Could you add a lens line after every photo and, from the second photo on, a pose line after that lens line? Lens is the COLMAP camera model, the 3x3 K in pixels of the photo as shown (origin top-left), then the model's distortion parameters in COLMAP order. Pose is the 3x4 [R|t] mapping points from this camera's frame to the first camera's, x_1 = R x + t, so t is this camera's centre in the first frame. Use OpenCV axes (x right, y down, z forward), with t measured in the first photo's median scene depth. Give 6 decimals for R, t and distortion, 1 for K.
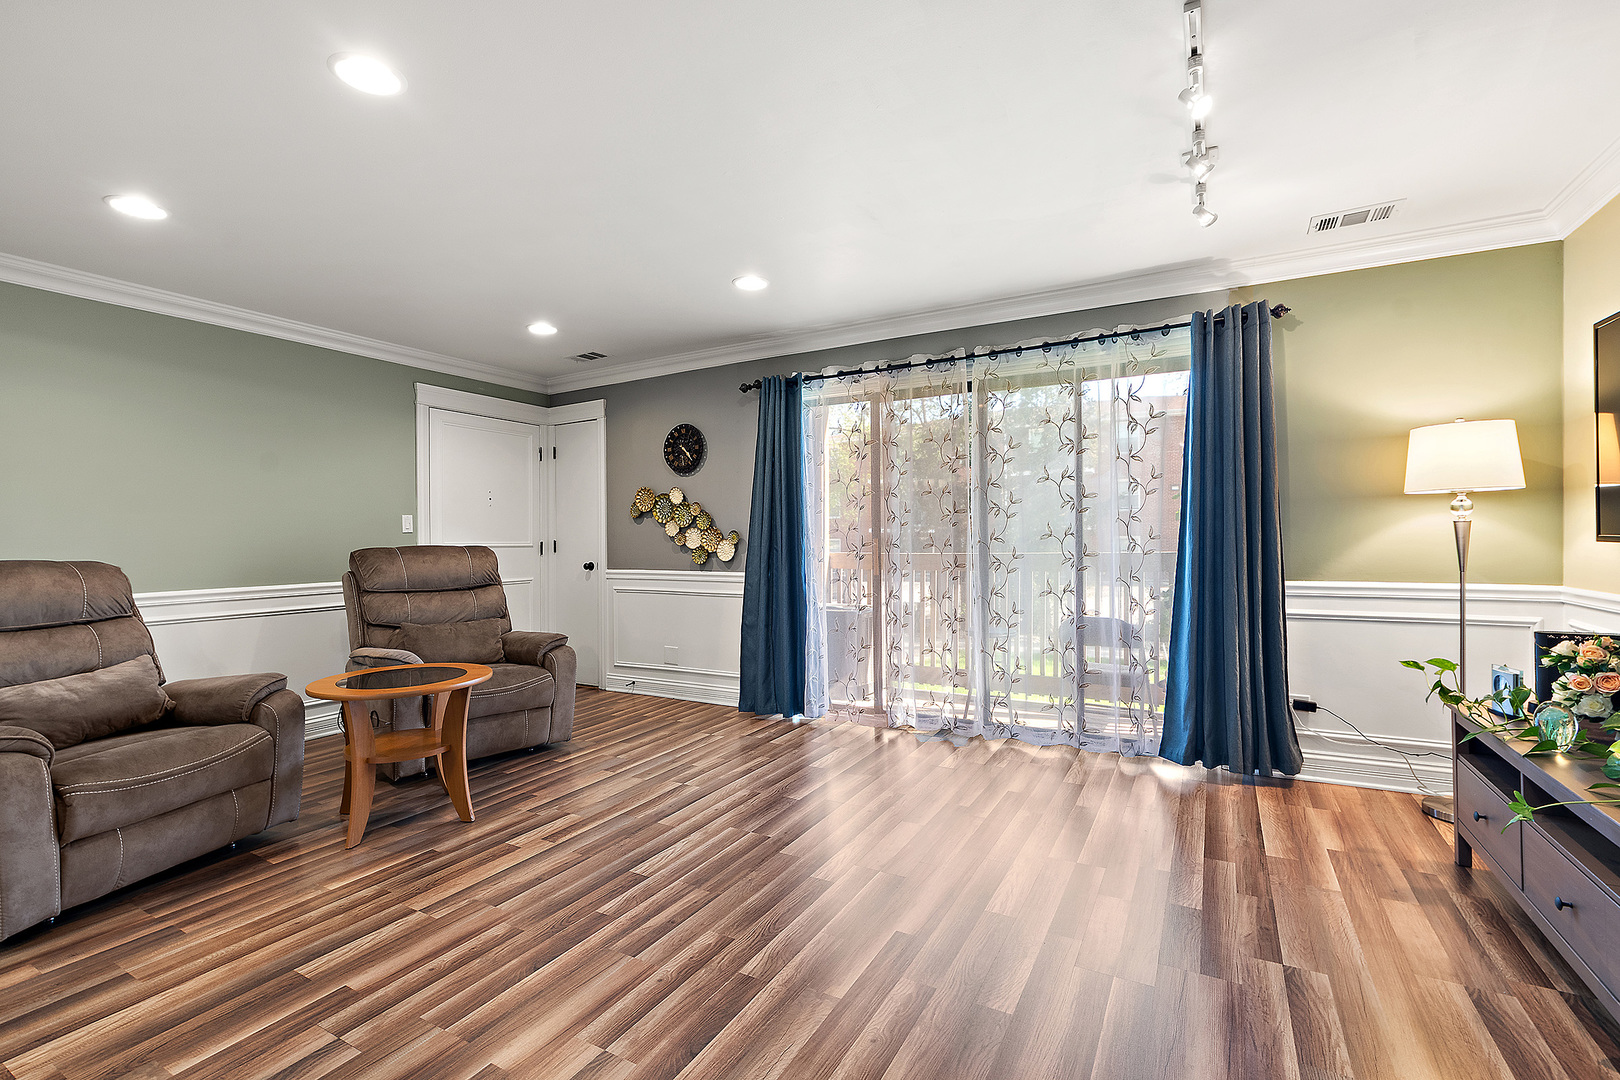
lens RADIAL K [[718.2, 0, 806.3], [0, 718.2, 543.1], [0, 0, 1]] dist [-0.000541, -0.000020]
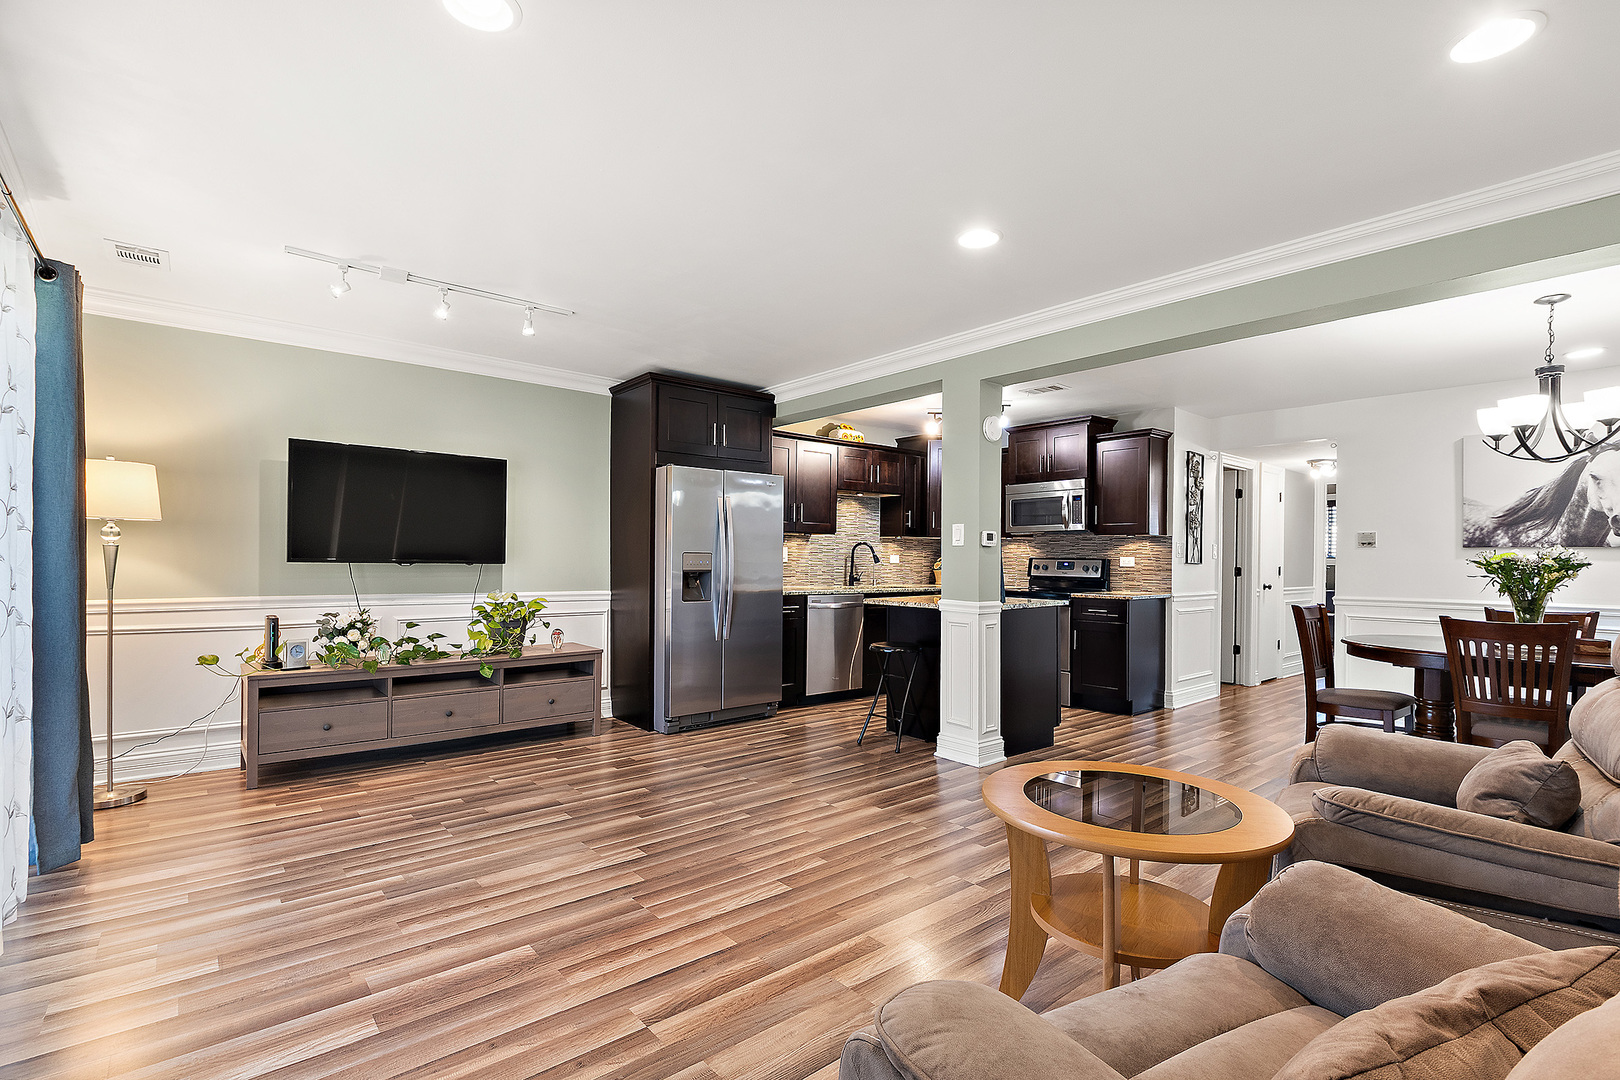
lens RADIAL K [[751.3, 0, 814.4], [0, 751.3, 561.7], [0, 0, 1]] dist [-0.001848, -0.000353]
pose [[-0.939602, 0.000342, 0.342269, -0.466825], [0.003050, 0.999968, 0.007374, -0.007561], [-0.342255, 0.007973, -0.939573, 1.449784]]
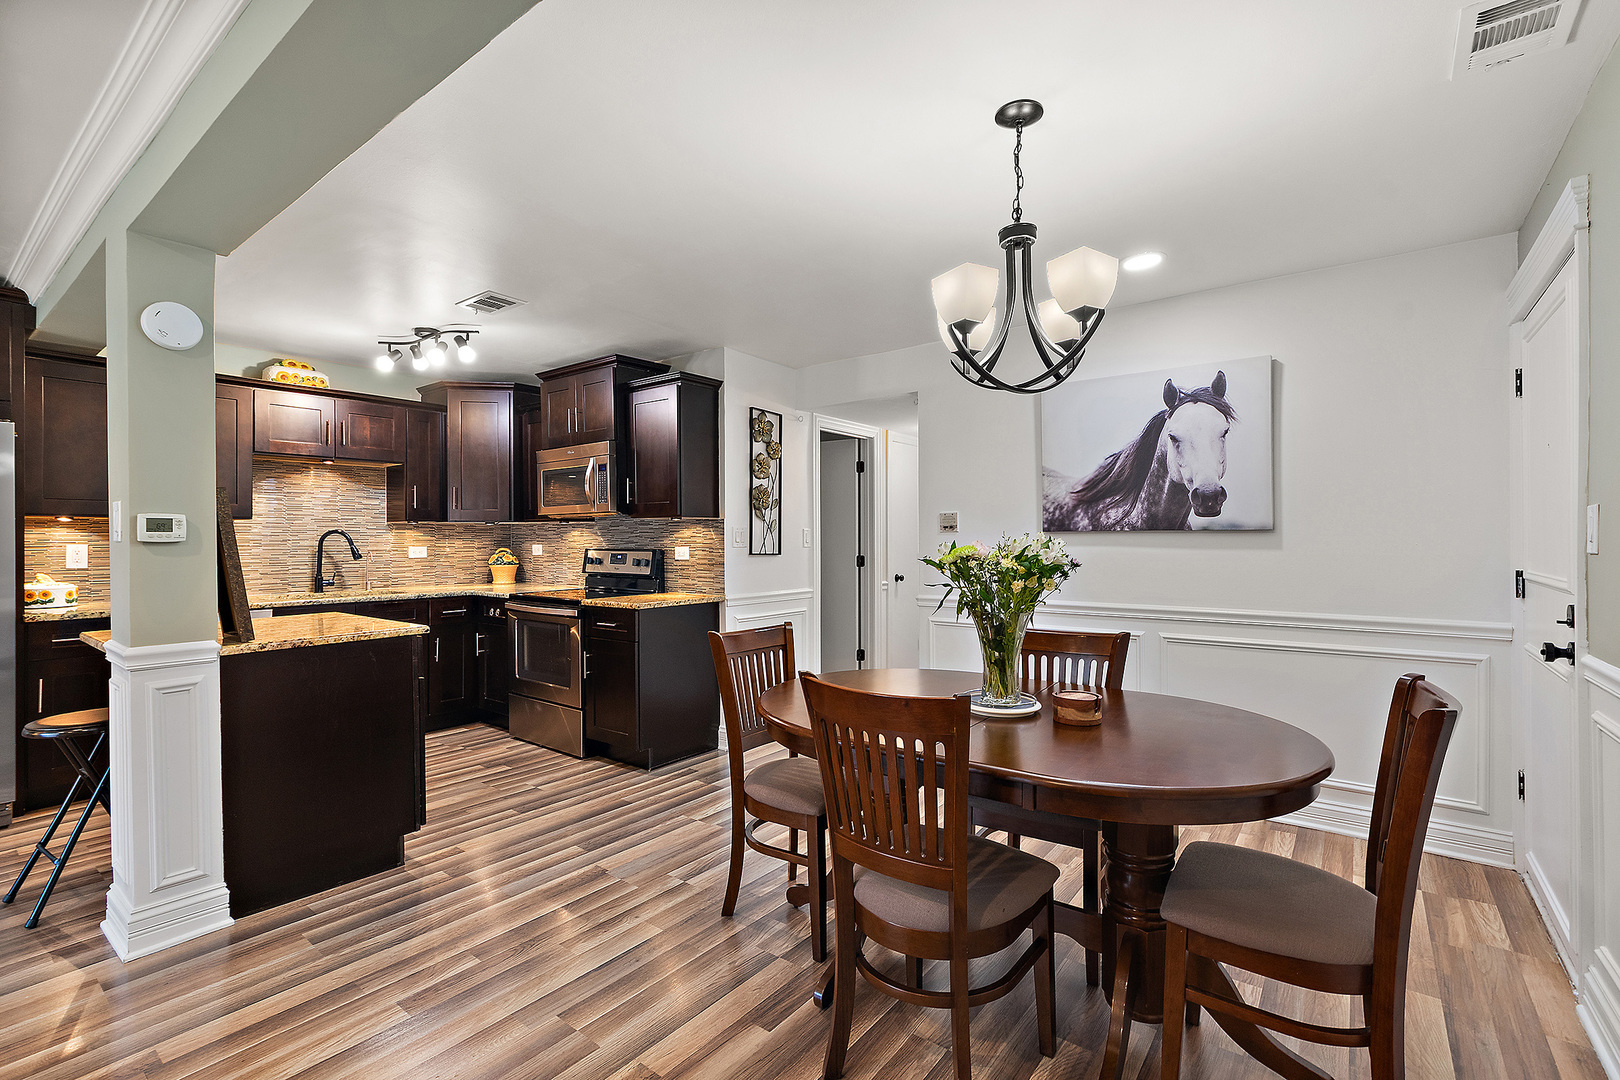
lens RADIAL K [[718.2, 0, 806.3], [0, 718.2, 543.1], [0, 0, 1]] dist [-0.000541, -0.000020]
pose [[-0.989628, 0.013559, 0.143009, -0.971671], [0.015141, 0.999836, 0.009976, -0.020104], [-0.142850, 0.012038, -0.989671, 0.735608]]
